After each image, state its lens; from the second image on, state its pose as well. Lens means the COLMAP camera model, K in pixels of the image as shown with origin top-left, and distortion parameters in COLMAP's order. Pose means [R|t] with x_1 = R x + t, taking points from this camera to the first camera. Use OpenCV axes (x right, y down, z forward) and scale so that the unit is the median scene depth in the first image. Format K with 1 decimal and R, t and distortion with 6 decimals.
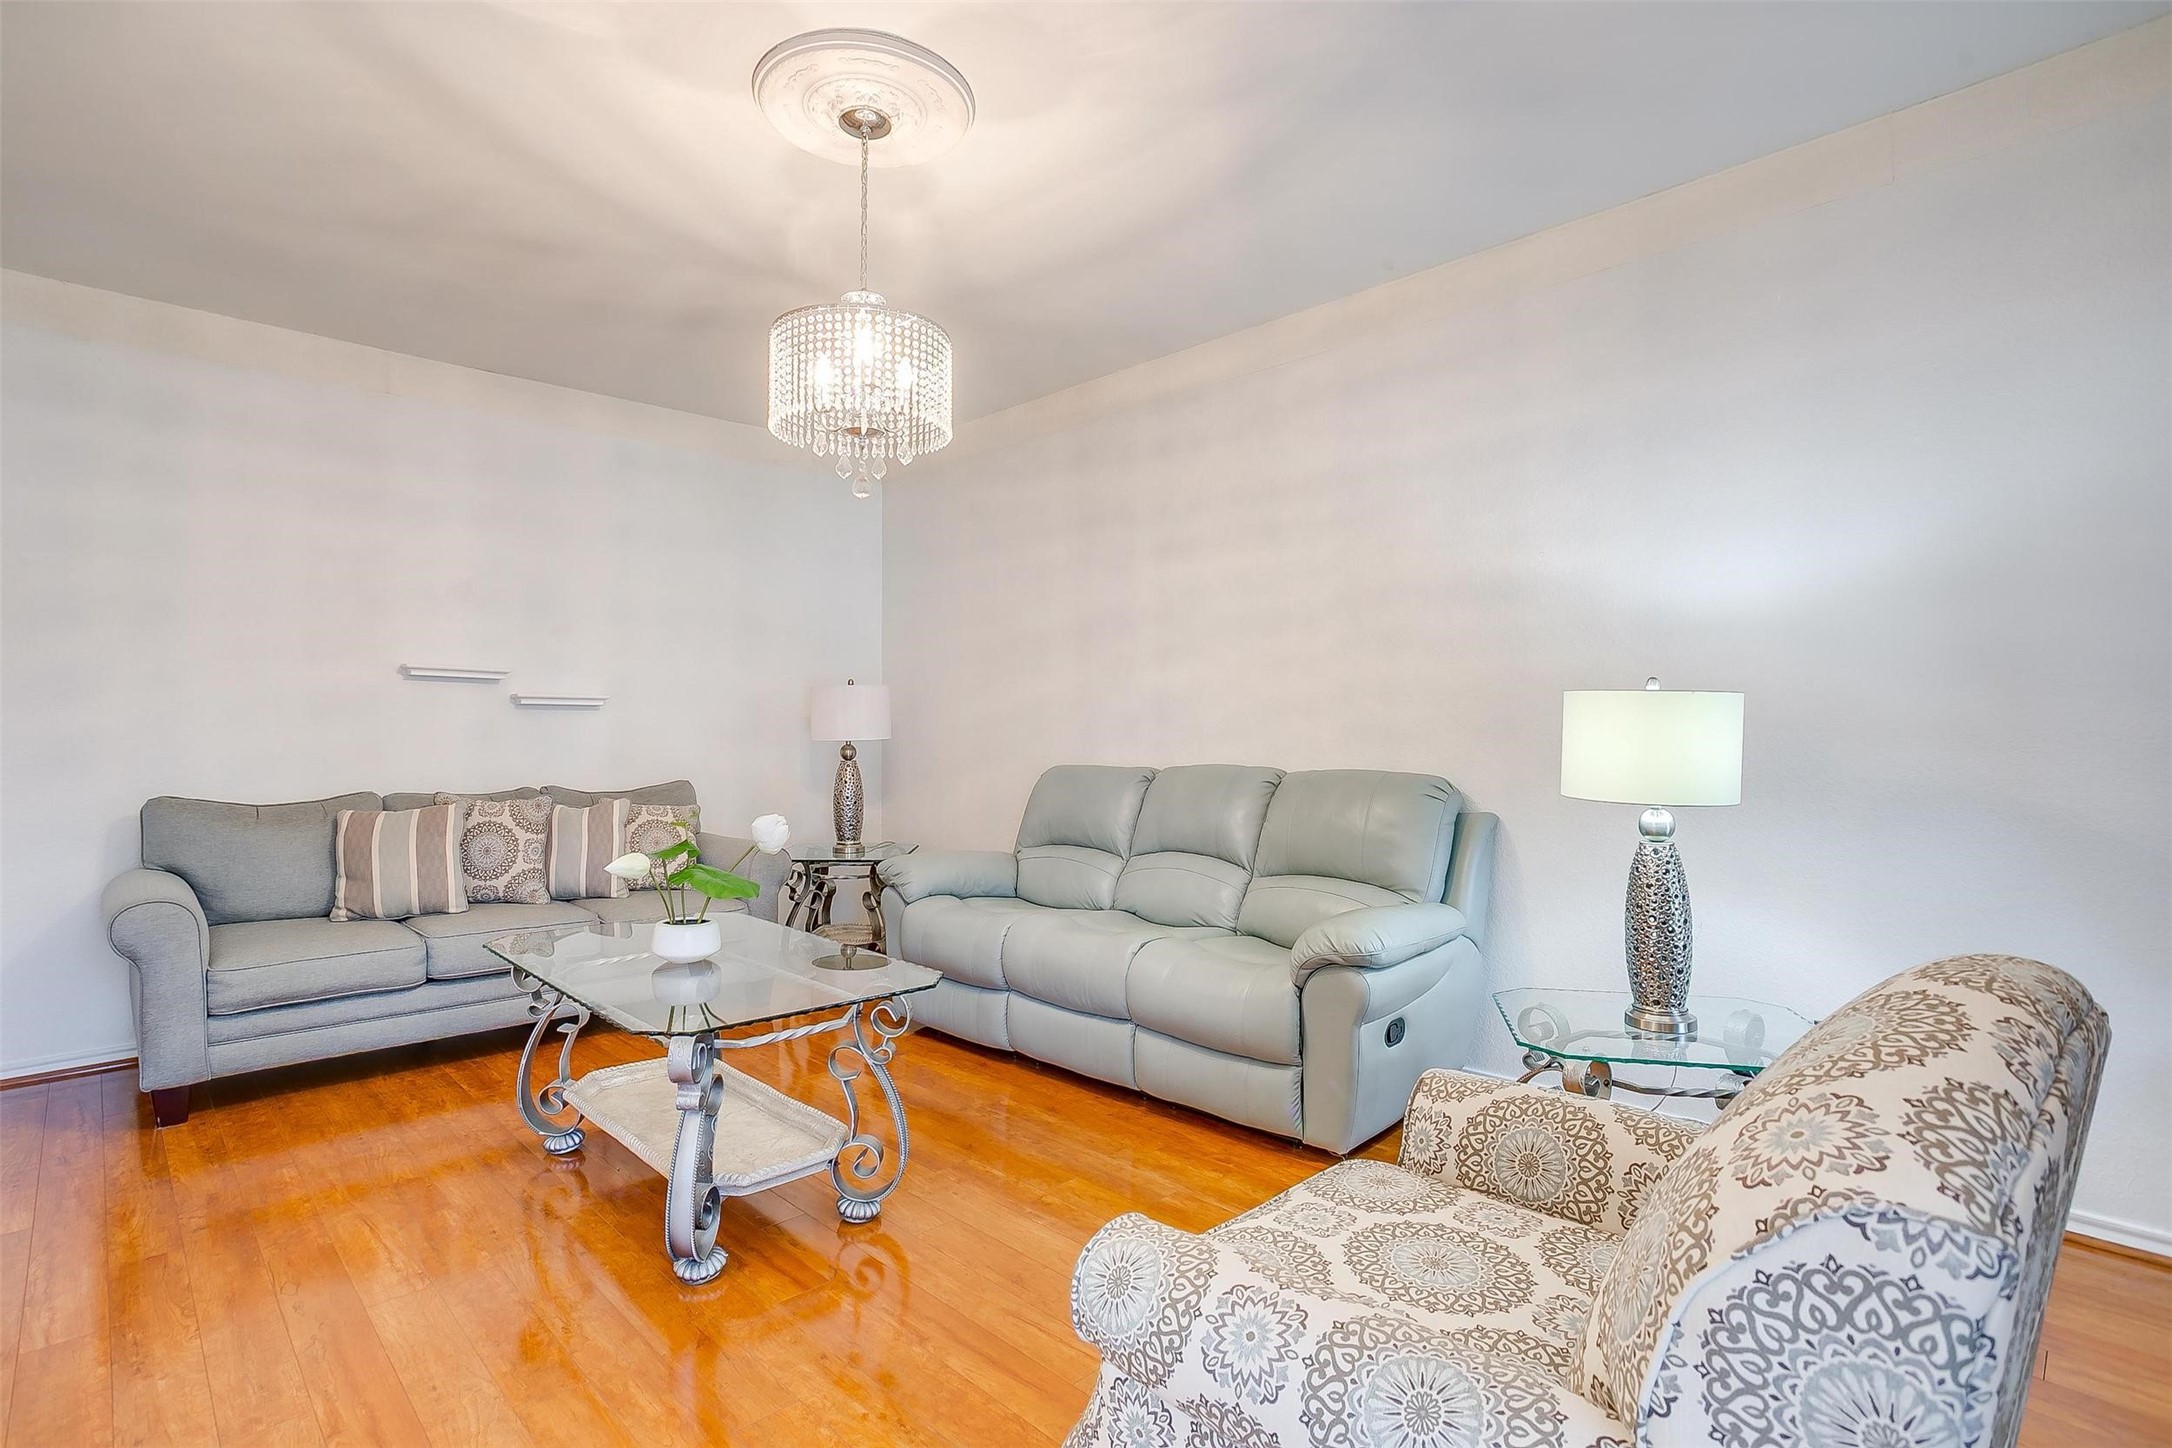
lens RADIAL K [[1061.3, 0, 1076.2], [0, 1061.3, 729.9], [0, 0, 1]] dist [-0.059585, 0.036359]
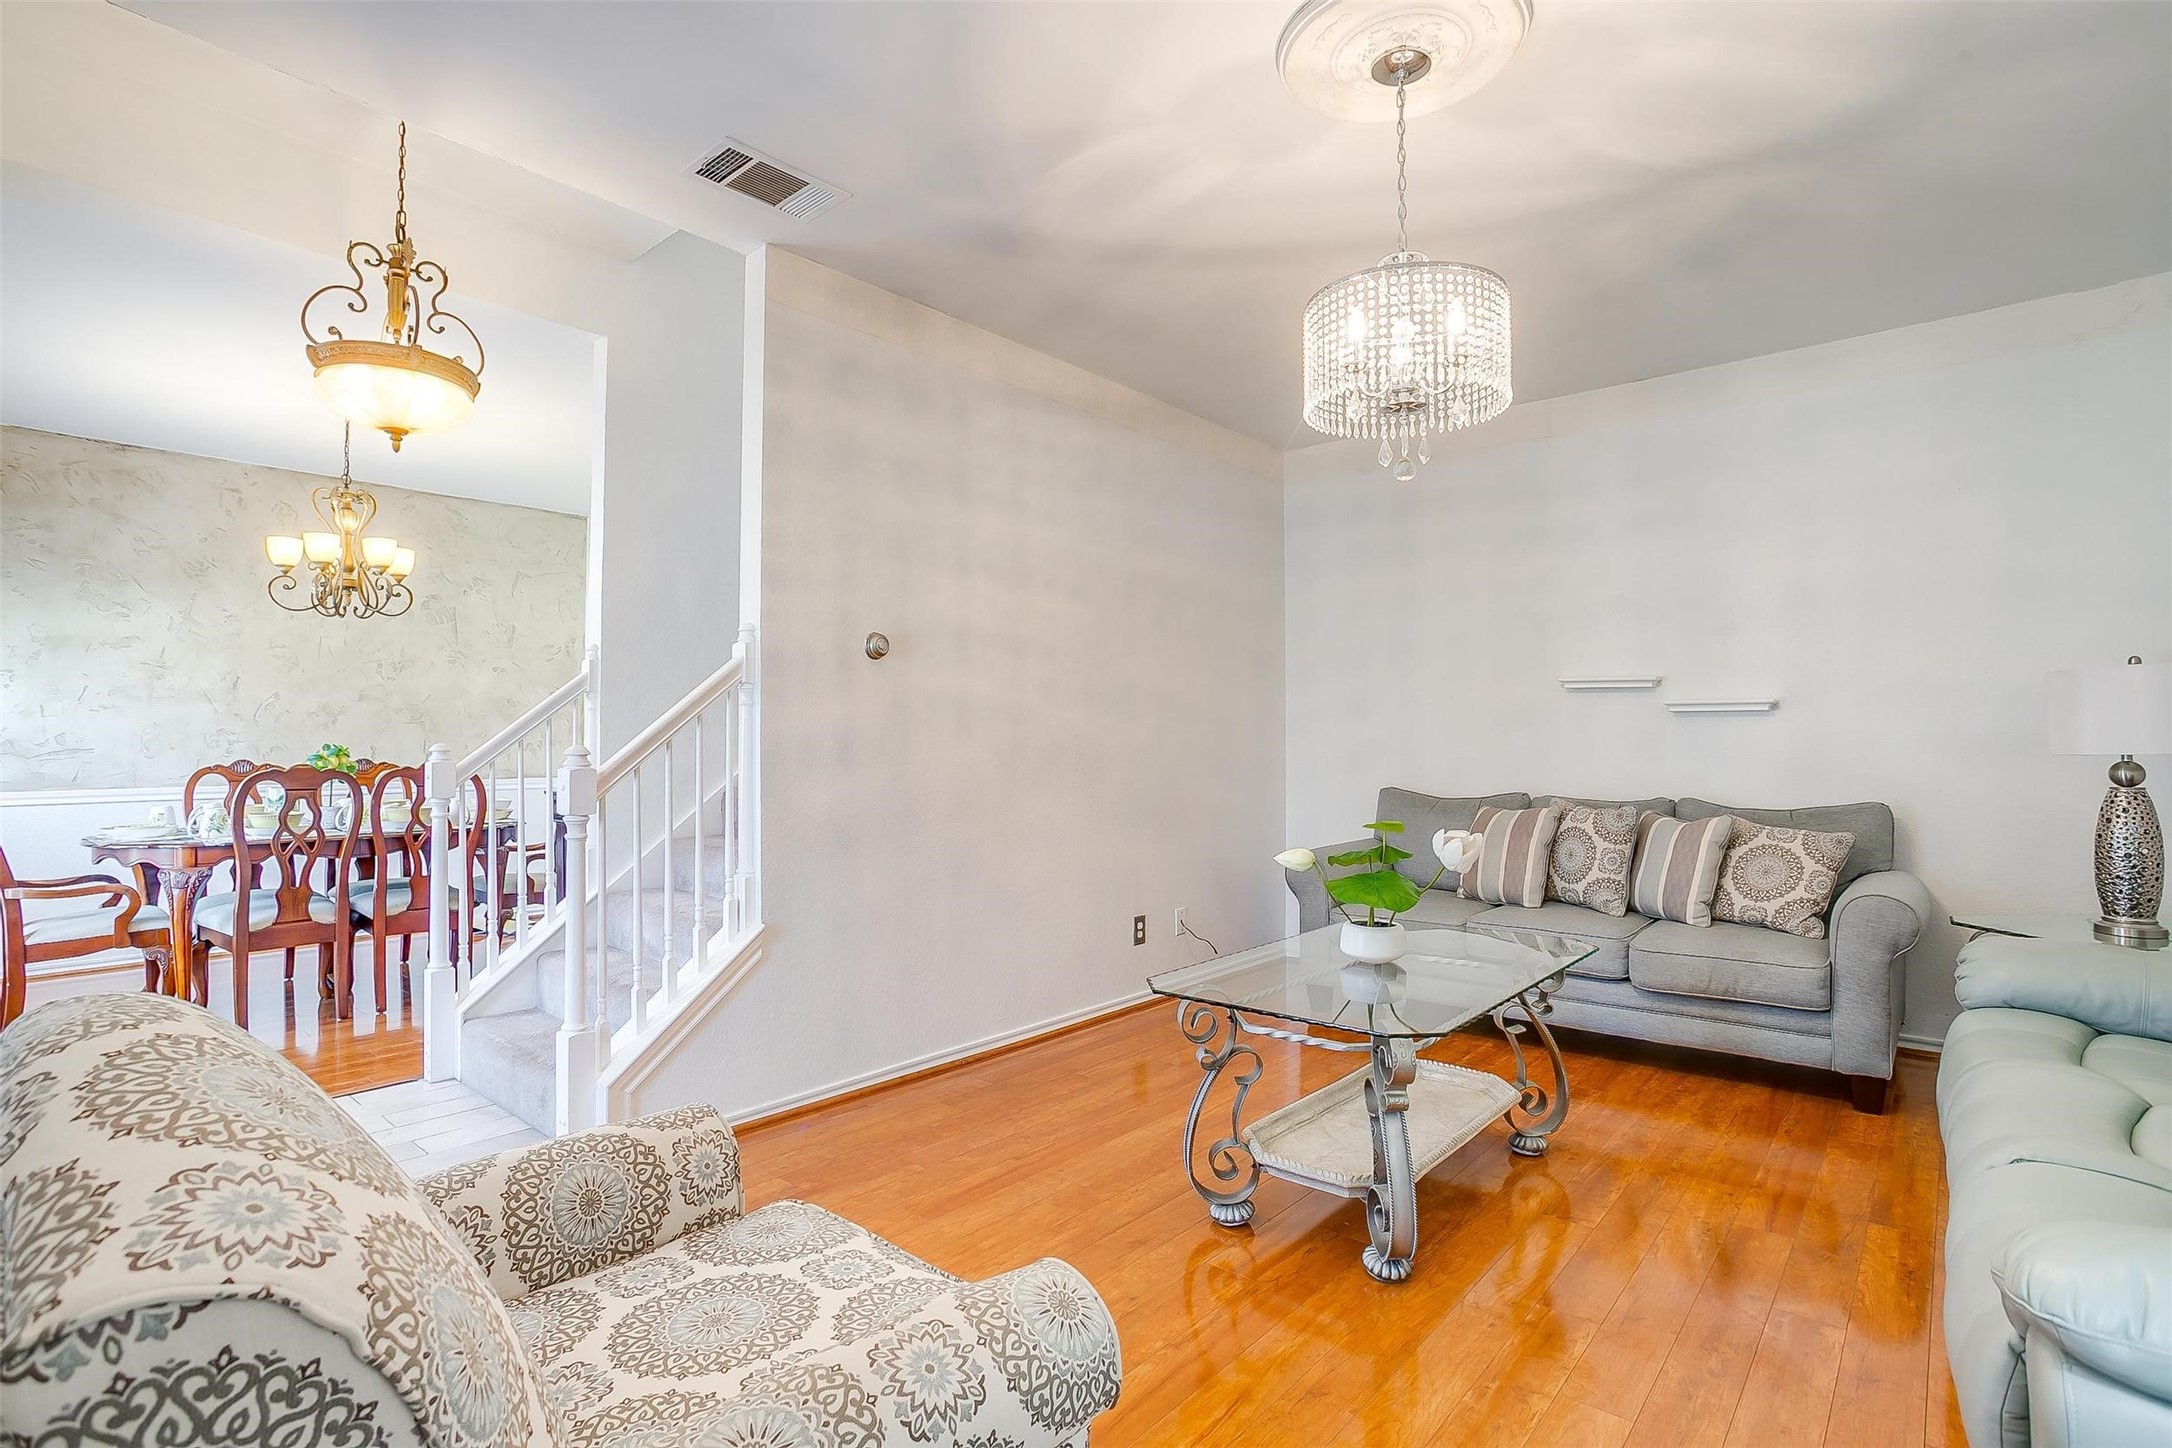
lens RADIAL K [[1028.3, 0, 1062.7], [0, 1028.3, 731.4], [0, 0, 1]] dist [-0.060109, 0.028863]
pose [[0.079297, -0.009969, -0.996801, 0.496844], [-0.000440, 0.999950, -0.010036, 0.003588], [0.996851, 0.001235, 0.079288, 0.508838]]
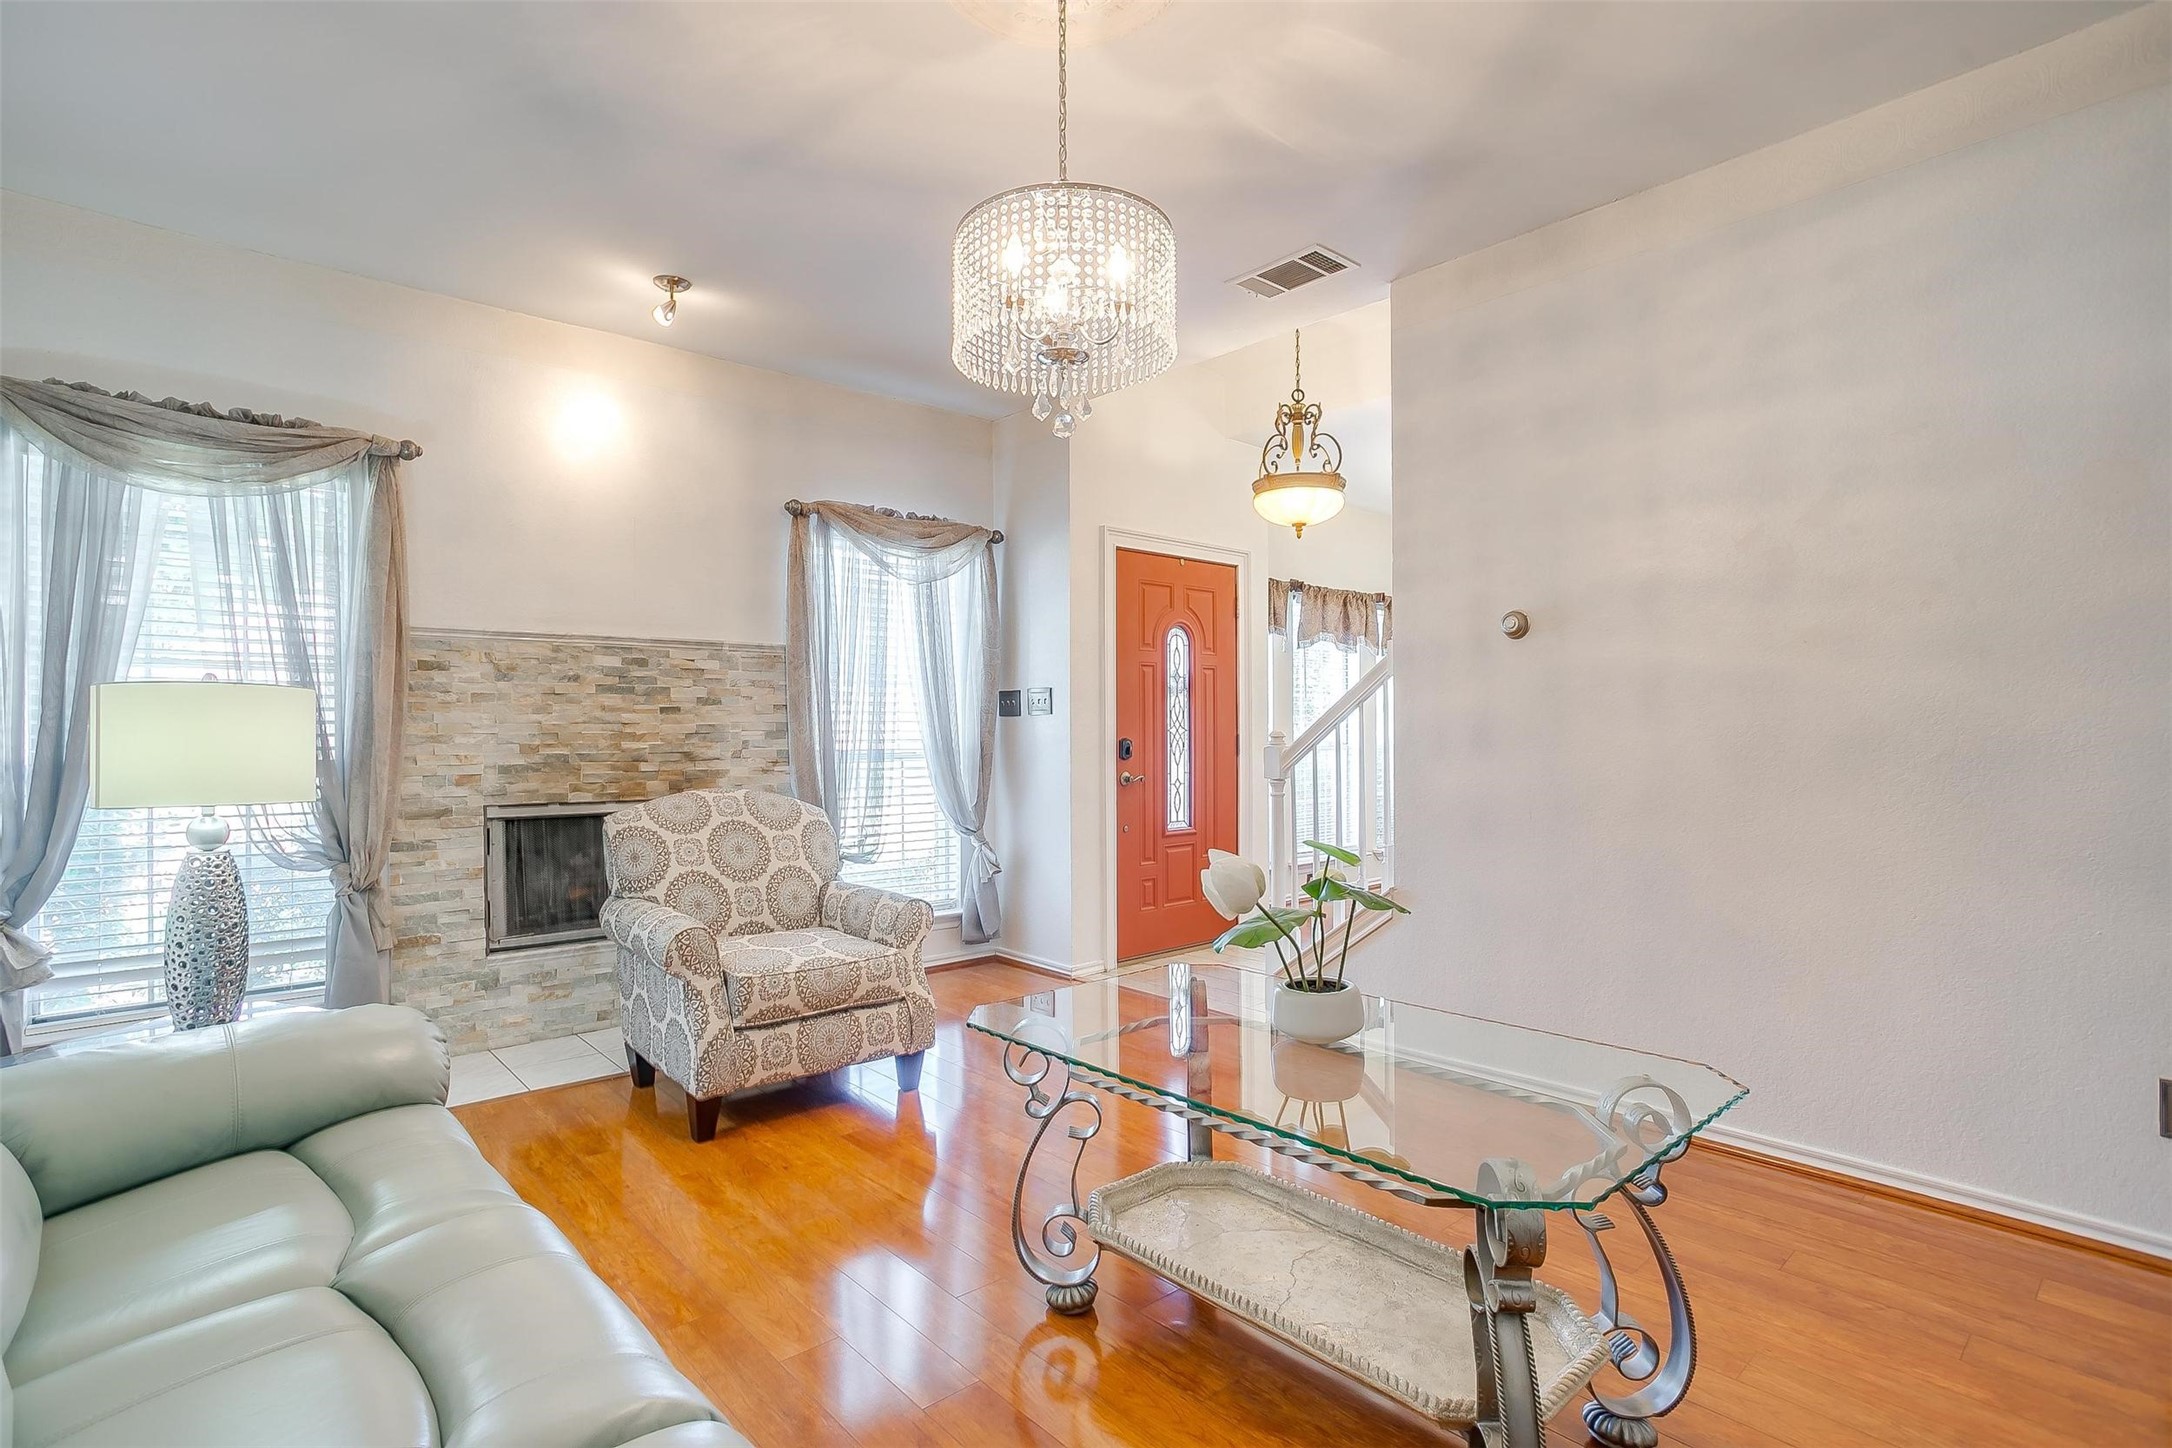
lens RADIAL K [[1058.4, 0, 1067.0], [0, 1058.4, 728.5], [0, 0, 1]] dist [-0.059921, 0.035110]
pose [[-0.999380, 0.005982, 0.034690, -0.174085], [0.005992, 0.999982, 0.000163, 0.002663], [-0.034689, 0.000370, -0.999398, 1.440270]]
